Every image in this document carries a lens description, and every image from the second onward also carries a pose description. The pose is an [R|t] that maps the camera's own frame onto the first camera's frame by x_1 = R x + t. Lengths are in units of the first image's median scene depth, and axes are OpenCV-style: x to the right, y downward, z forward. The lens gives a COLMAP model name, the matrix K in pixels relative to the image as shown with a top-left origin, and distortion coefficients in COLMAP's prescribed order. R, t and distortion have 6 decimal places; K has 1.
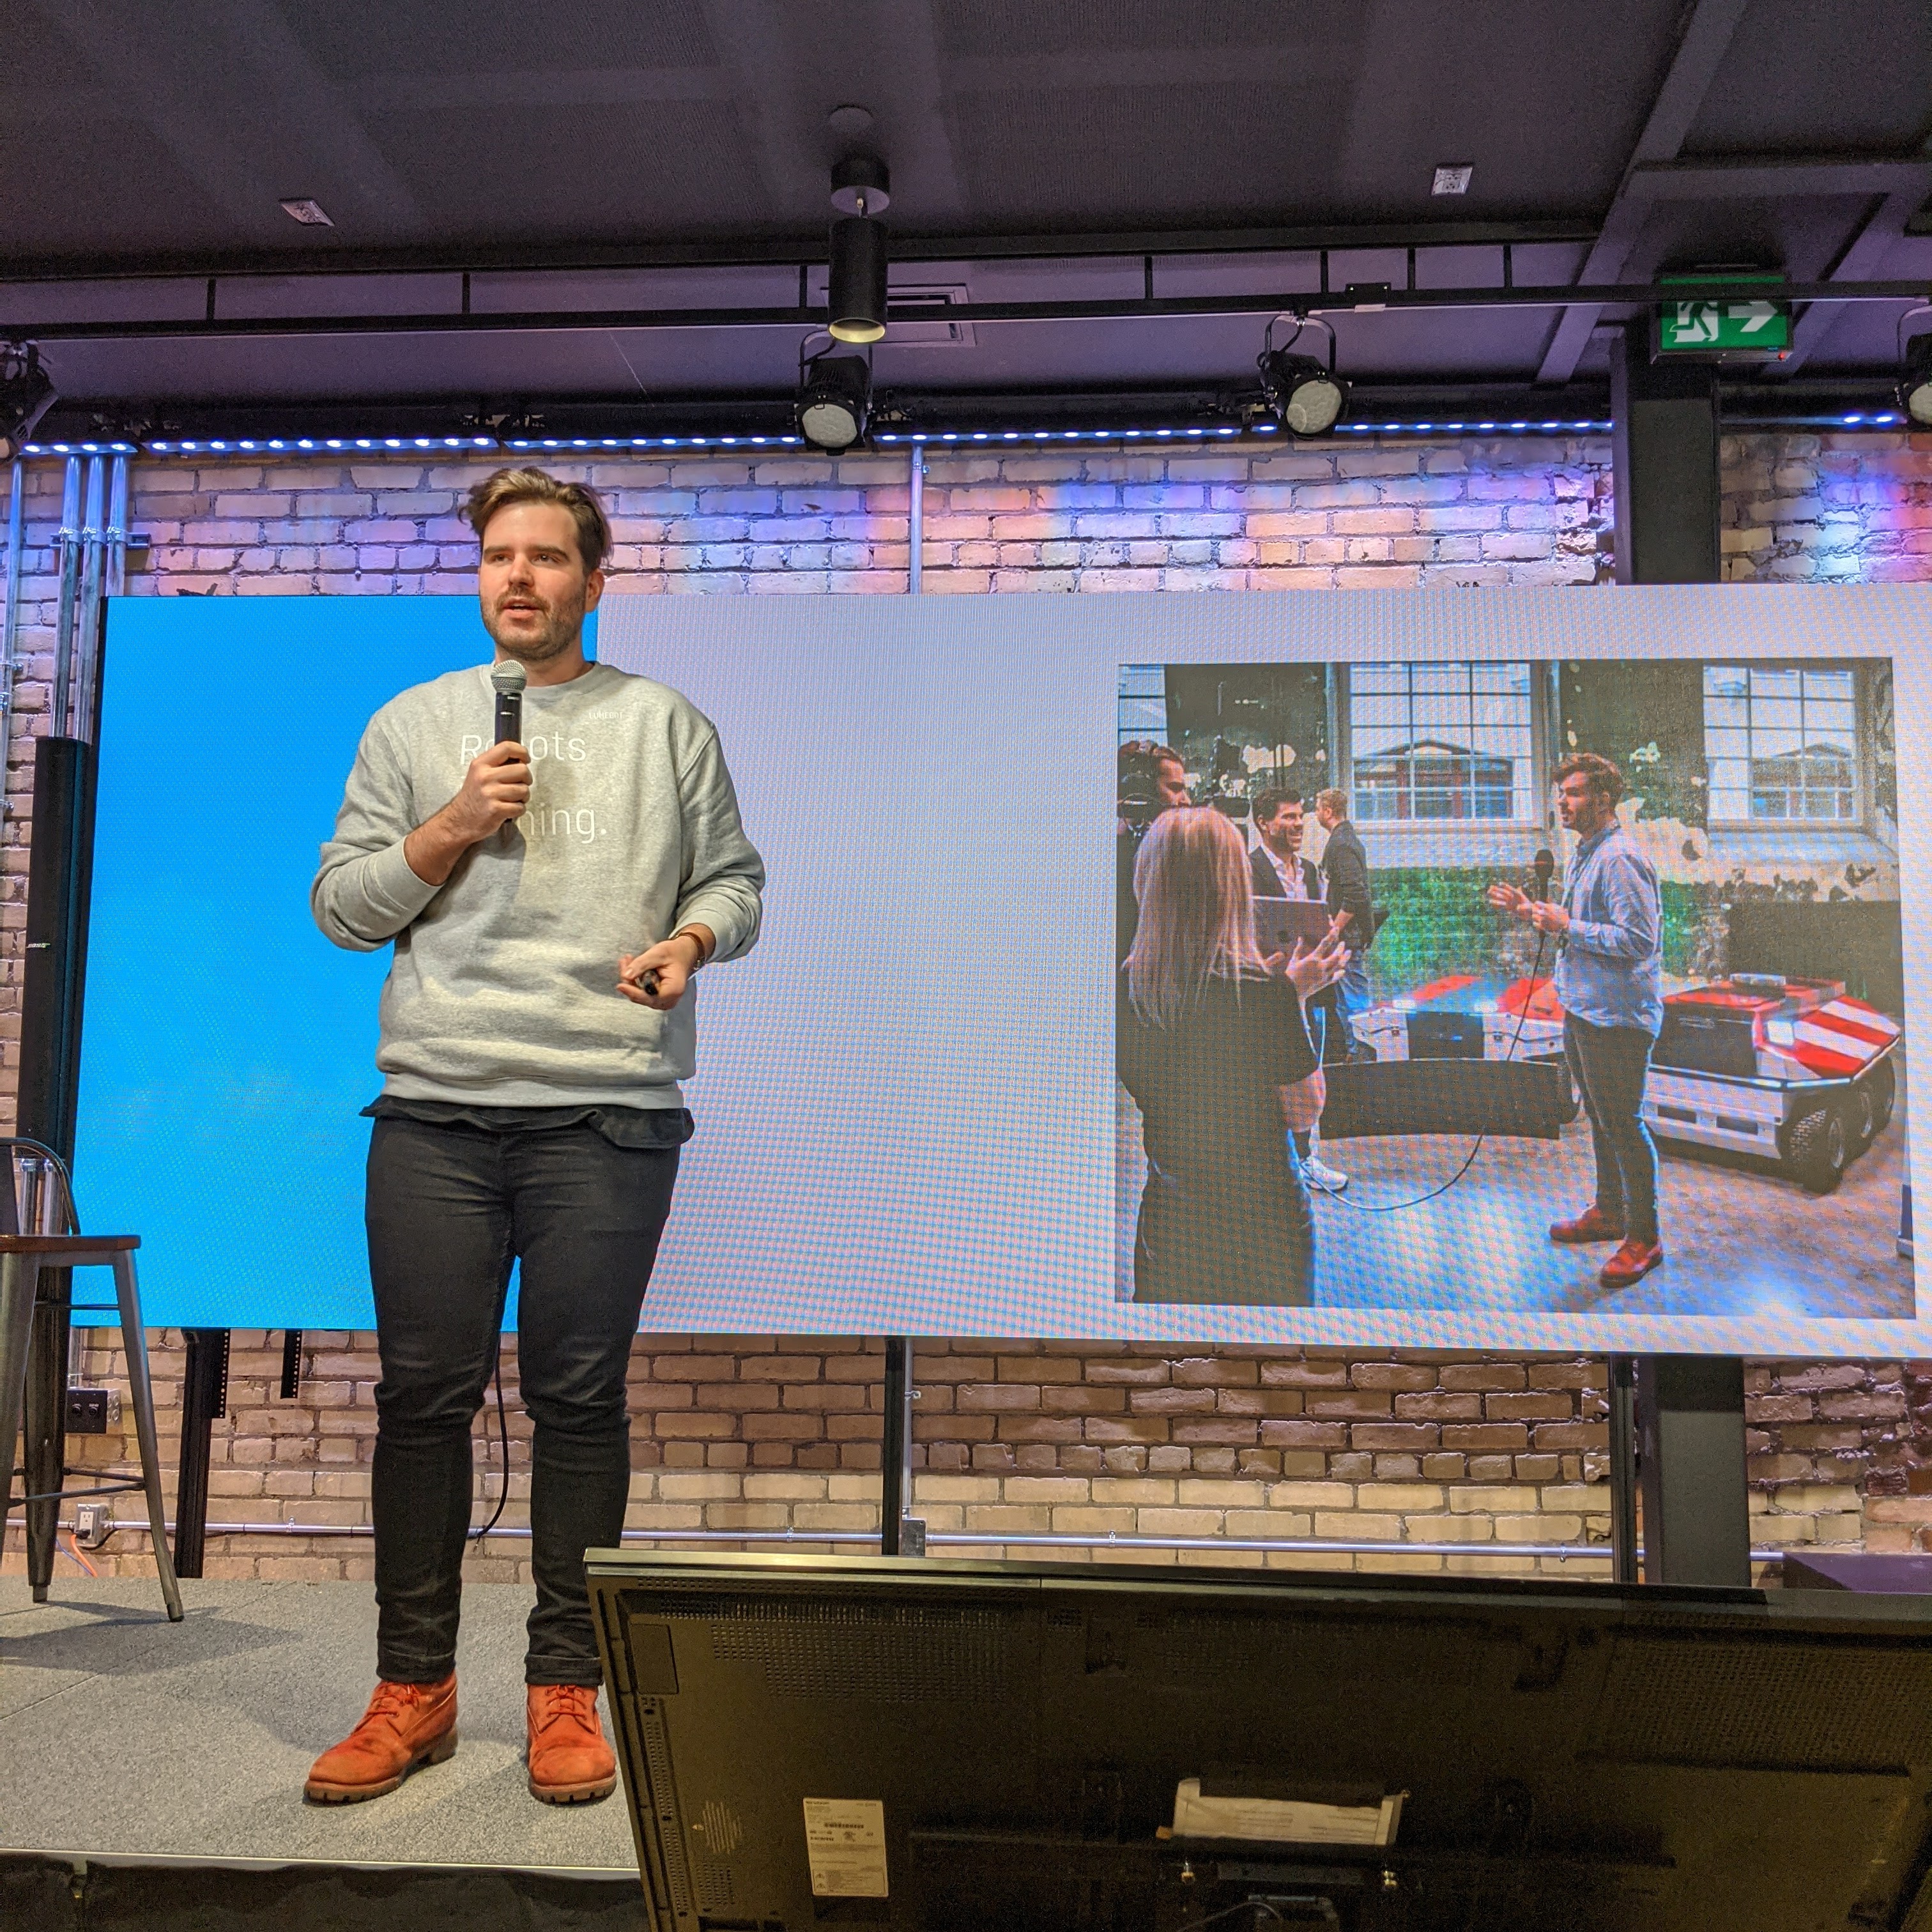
lens RADIAL K [[2096.5, 0, 966.4], [0, 2096.5, 988.6], [0, 0, 1]] dist [0.143236, -0.367845]
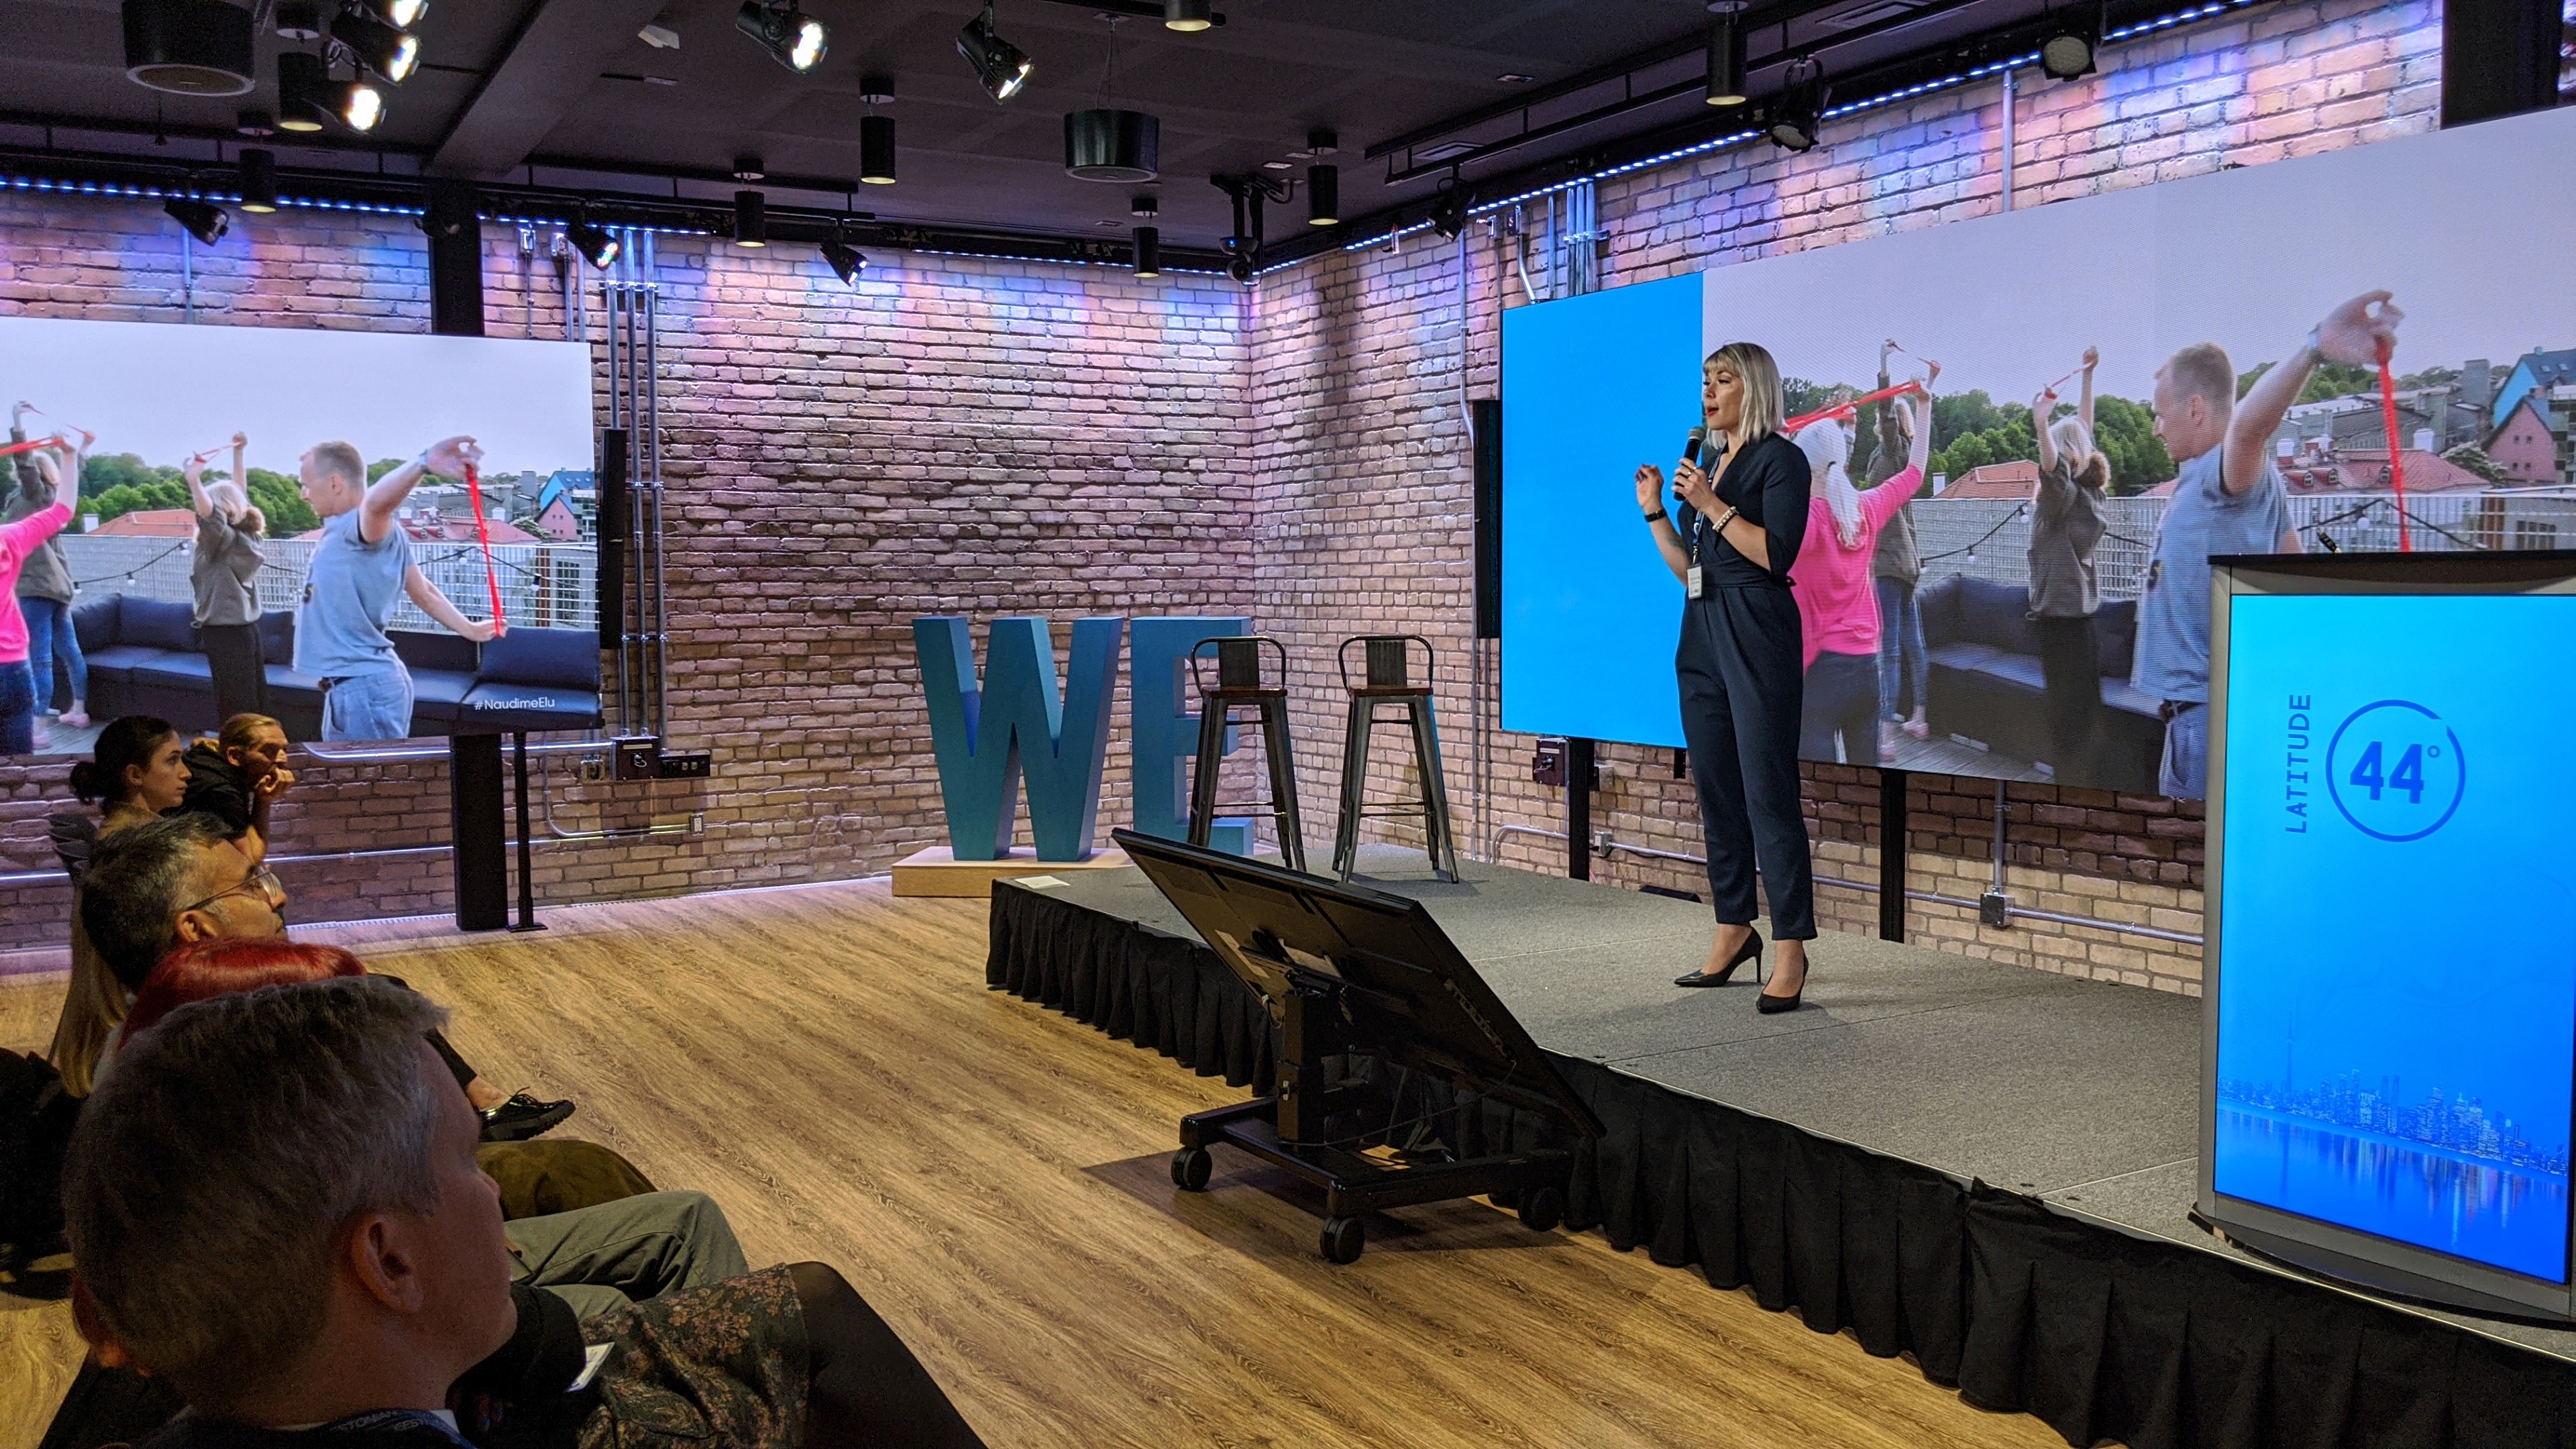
lens RADIAL K [[2049.9, 0, 1288.0], [0, 2049.9, 724.5], [0, 0, 1]] dist [0.065640, -0.122880]
pose [[0.572872, 0.041208, -0.818608, 0.775364], [0.108743, 0.986085, 0.125739, -0.074913], [0.812399, -0.161051, 0.560420, -0.105028]]
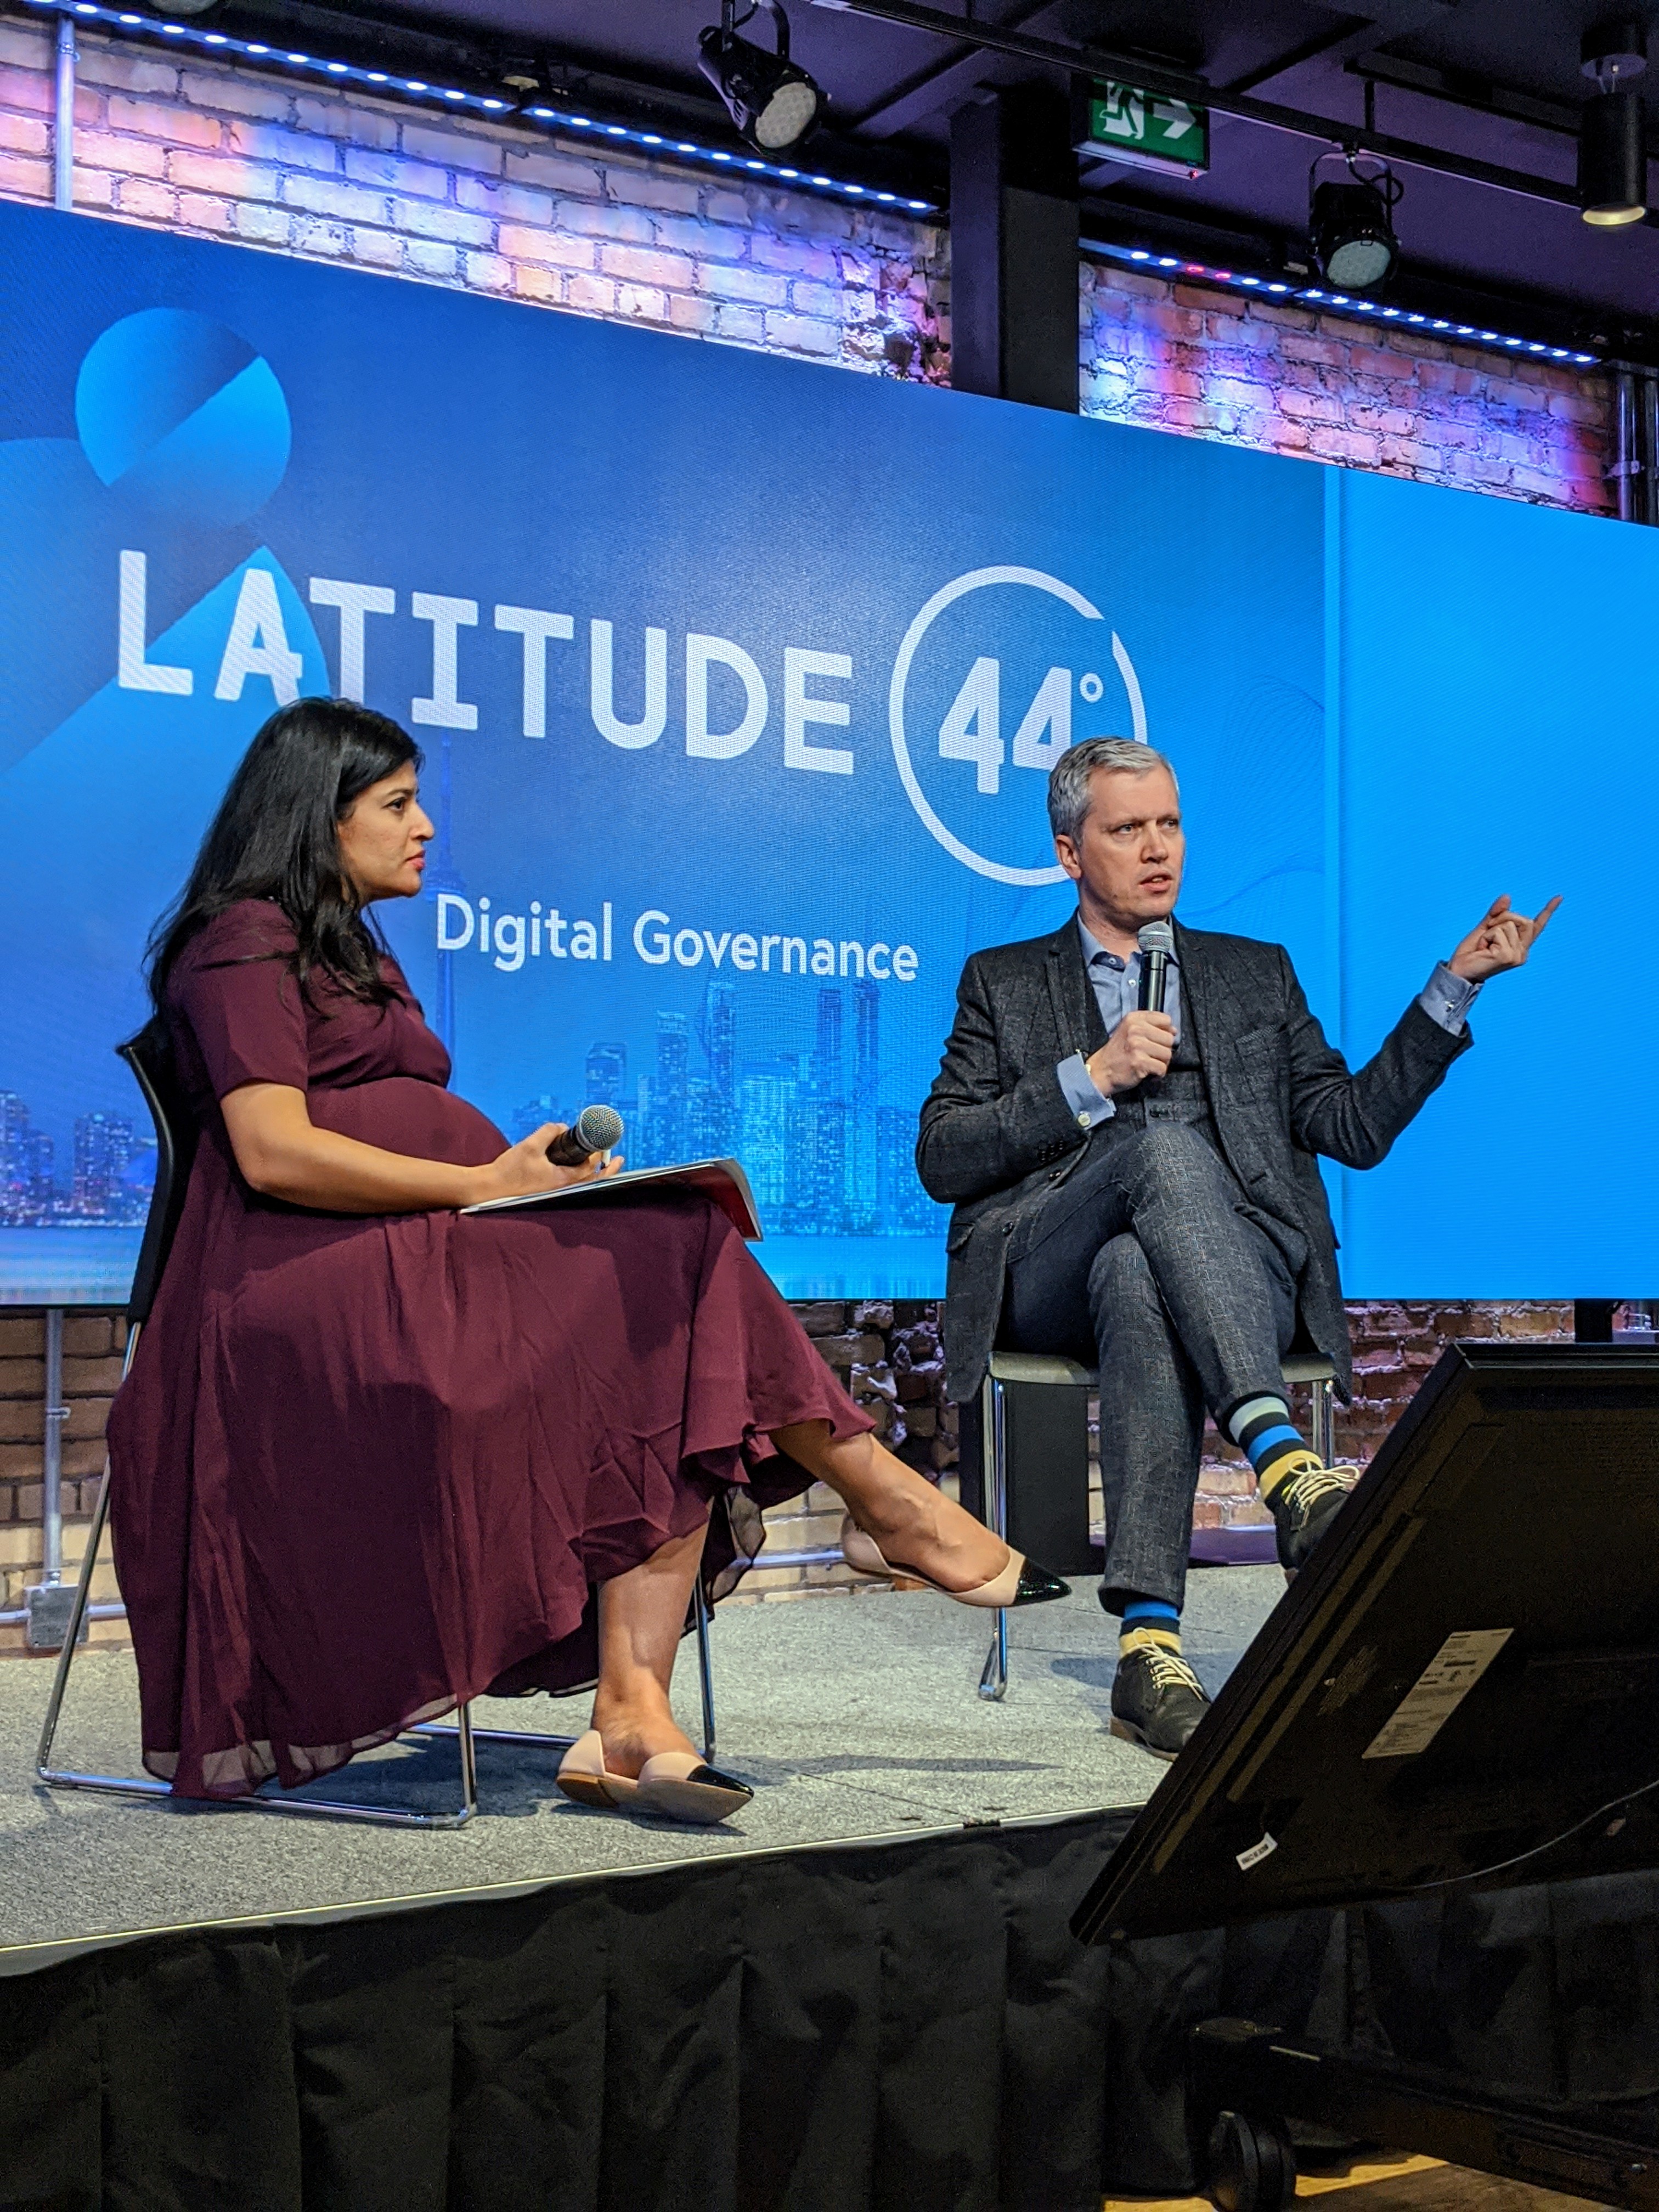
lens RADIAL K [[2924.8, 0, 836.7], [0, 2924.8, 1126.1], [0, 0, 1]] dist [0.214962, -0.832397]
pose [[0.801892, 0.017943, 0.597199, -0.394853], [-0.056141, 0.997389, 0.045417, 0.039373], [-0.594825, -0.069948, 0.800806, 0.073593]]
